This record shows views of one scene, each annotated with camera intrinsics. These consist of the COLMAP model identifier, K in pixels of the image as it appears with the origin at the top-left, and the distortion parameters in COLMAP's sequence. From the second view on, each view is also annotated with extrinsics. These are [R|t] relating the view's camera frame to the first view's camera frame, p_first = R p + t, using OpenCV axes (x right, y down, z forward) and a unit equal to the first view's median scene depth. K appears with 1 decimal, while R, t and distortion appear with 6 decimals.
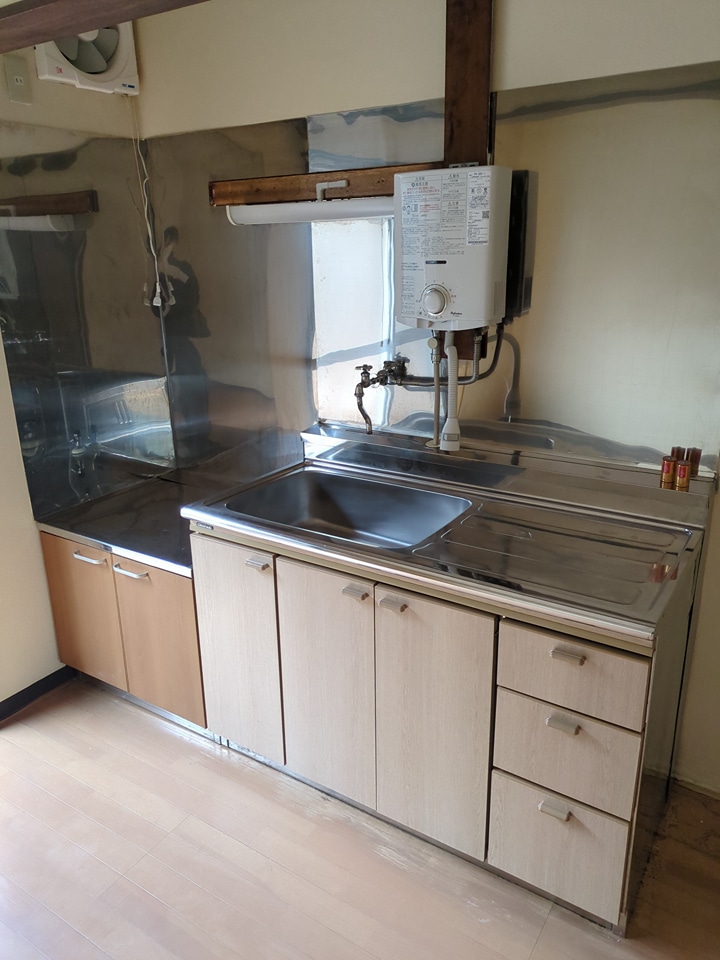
lens RADIAL K [[694.9, 0, 353.4], [0, 694.9, 479.9], [0, 0, 1]] dist [0.032503, -0.029329]
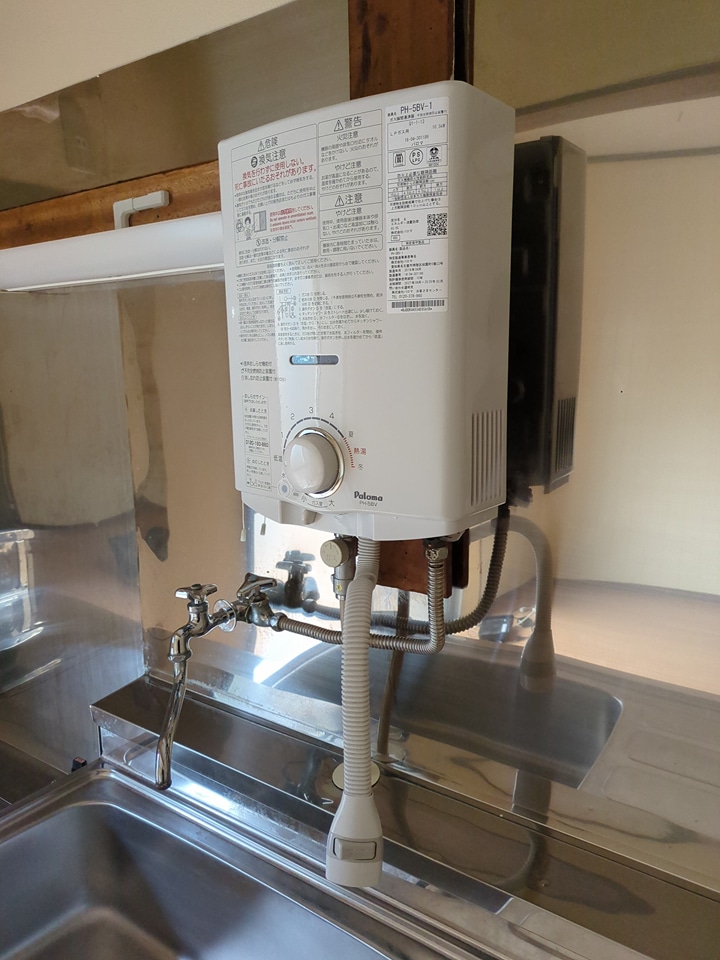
lens RADIAL K [[694.9, 0, 361.0], [0, 694.9, 486.3], [0, 0, 1]] dist [0.032503, -0.029329]
pose [[0.999359, 0.007730, -0.034961, 0.156220], [-0.012232, 0.991380, -0.130447, -0.197331], [0.033651, 0.130791, 0.990839, 0.641487]]
